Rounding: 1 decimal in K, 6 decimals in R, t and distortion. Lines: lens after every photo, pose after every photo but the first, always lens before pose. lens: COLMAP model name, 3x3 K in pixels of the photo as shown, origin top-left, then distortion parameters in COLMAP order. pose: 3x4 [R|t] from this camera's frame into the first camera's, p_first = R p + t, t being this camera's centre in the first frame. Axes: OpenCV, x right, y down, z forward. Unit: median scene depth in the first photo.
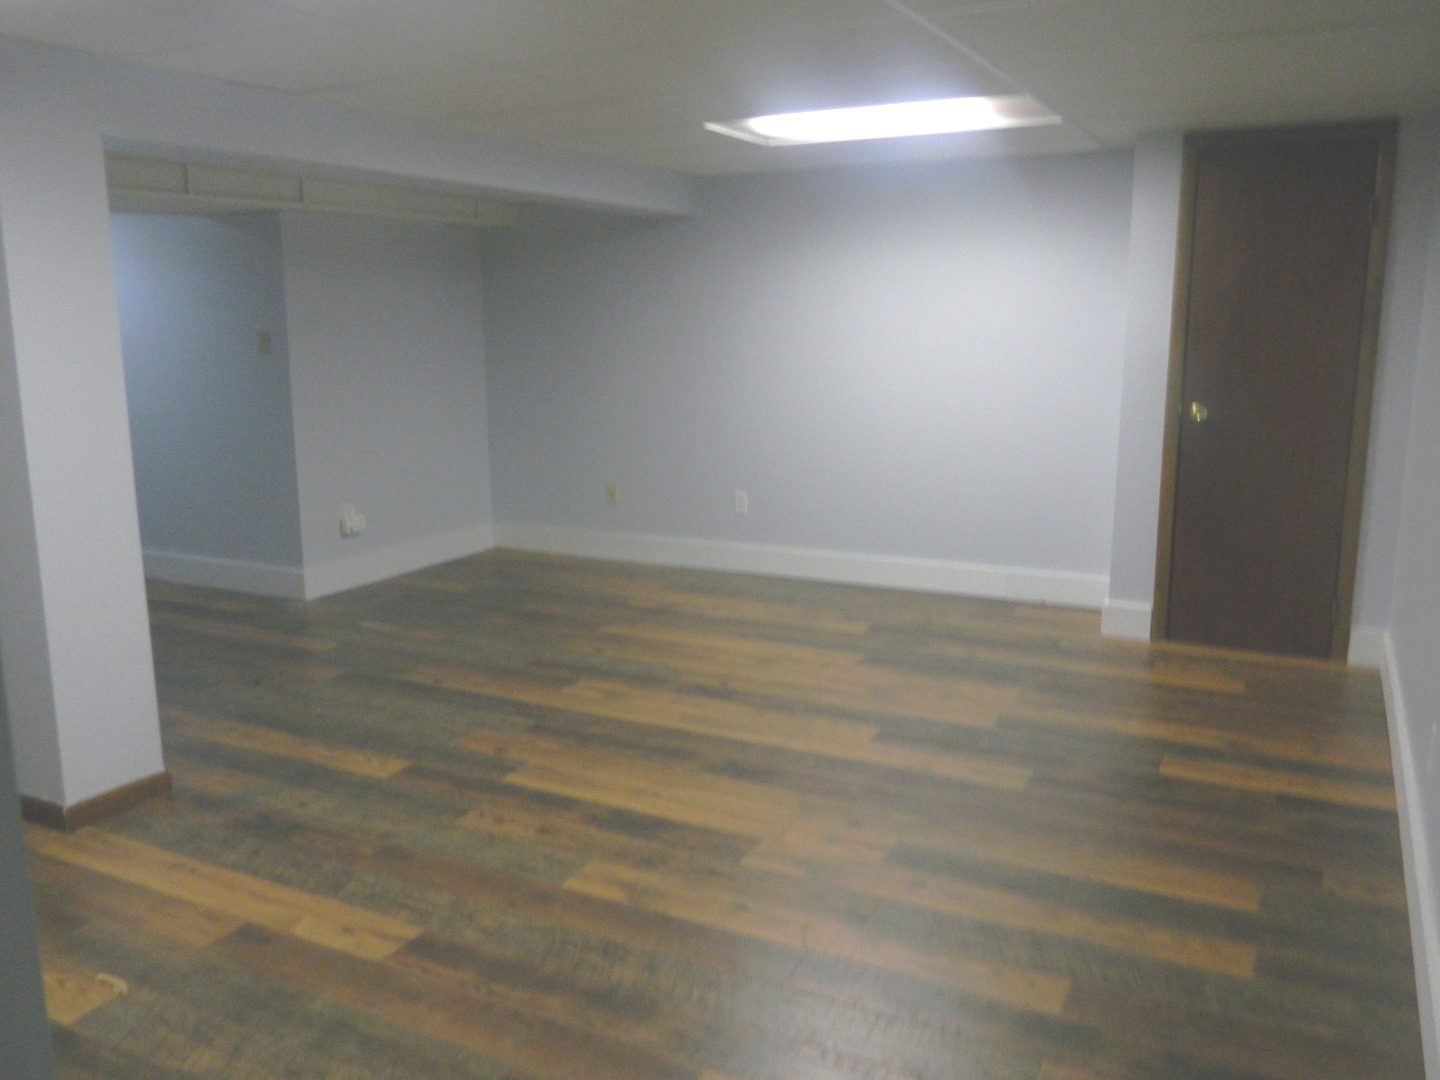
lens RADIAL K [[1203.7, 0, 709.0], [0, 1203.7, 537.0], [0, 0, 1]] dist [0.016836, -0.019987]
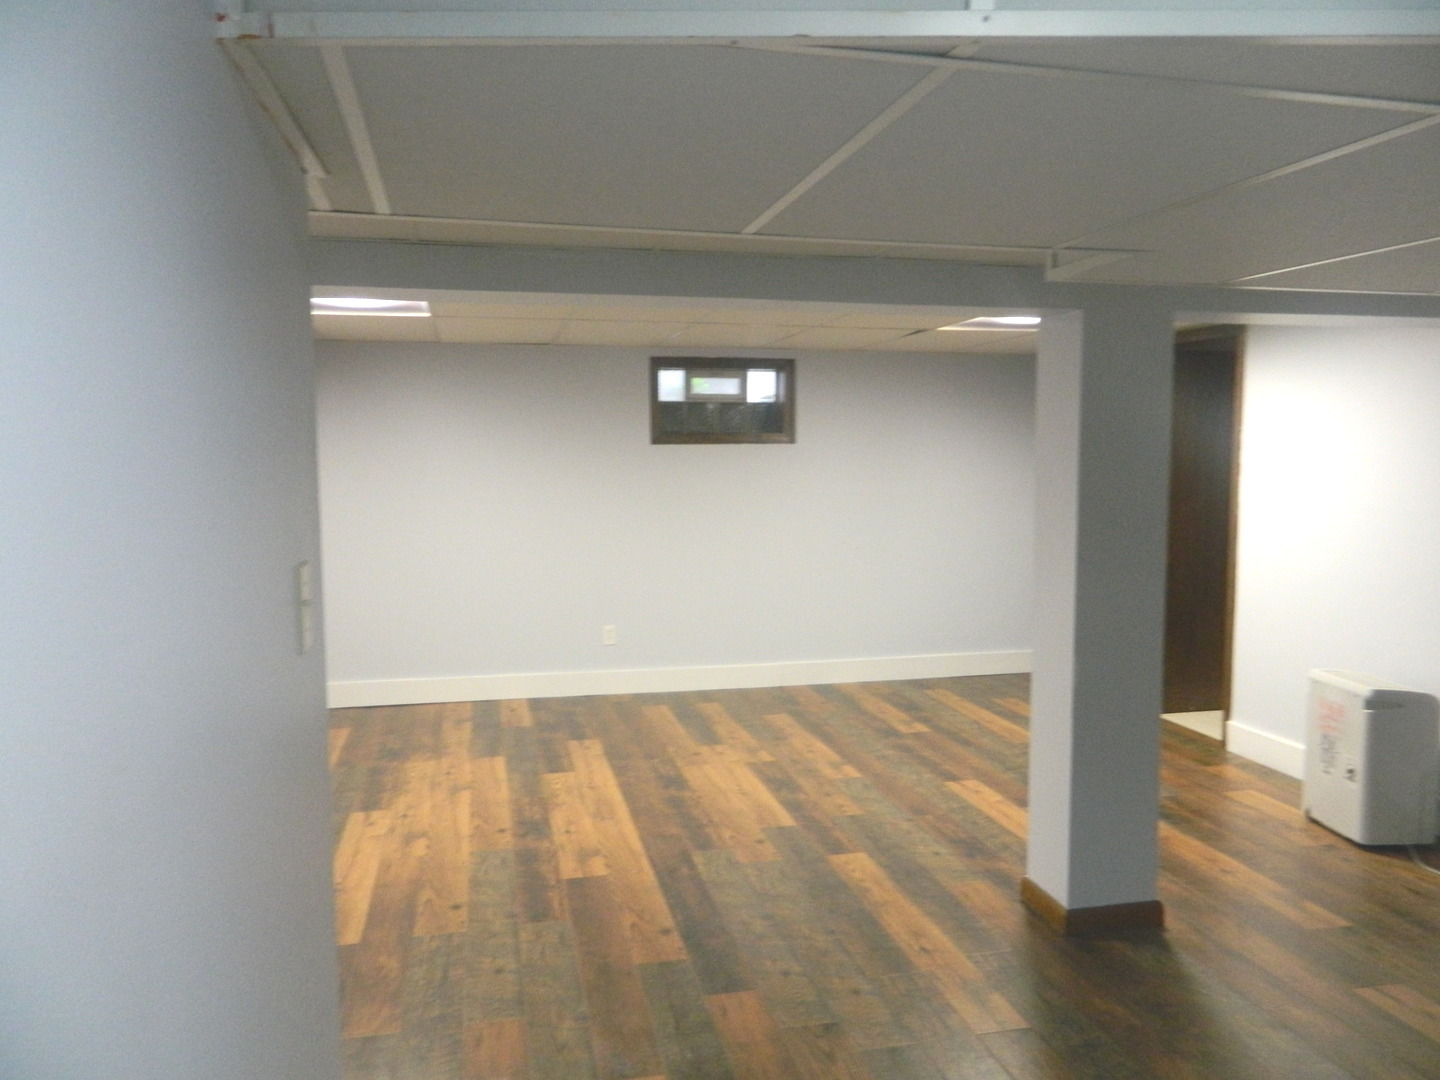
lens RADIAL K [[1061.8, 0, 722.6], [0, 1061.8, 540.0], [0, 0, 1]] dist [-0.003853, -0.004624]
pose [[-0.651341, -0.053348, 0.756907, -0.890165], [0.151569, 0.968274, 0.198676, -0.306119], [-0.743493, 0.244129, -0.622591, 1.563531]]
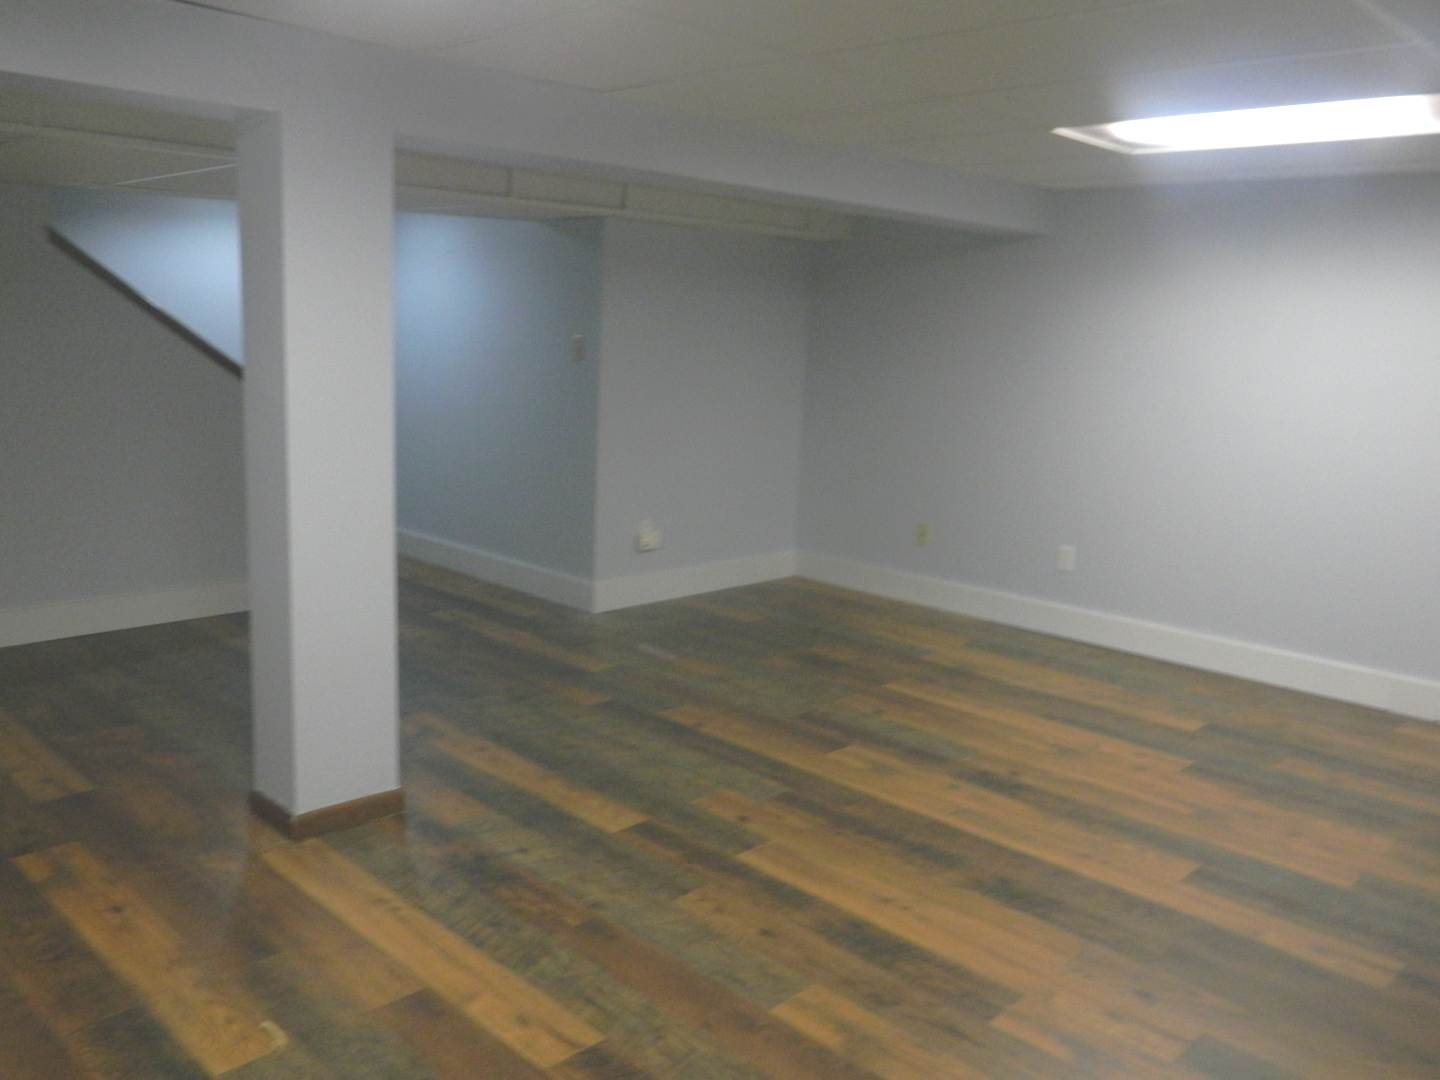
lens RADIAL K [[1203.7, 0, 713.9], [0, 1203.7, 531.1], [0, 0, 1]] dist [0.016836, -0.019987]
pose [[0.957232, 0.096847, -0.272630, 0.029363], [-0.101544, 0.994826, -0.003140, -0.030715], [0.270915, 0.030690, 0.962114, 0.122405]]
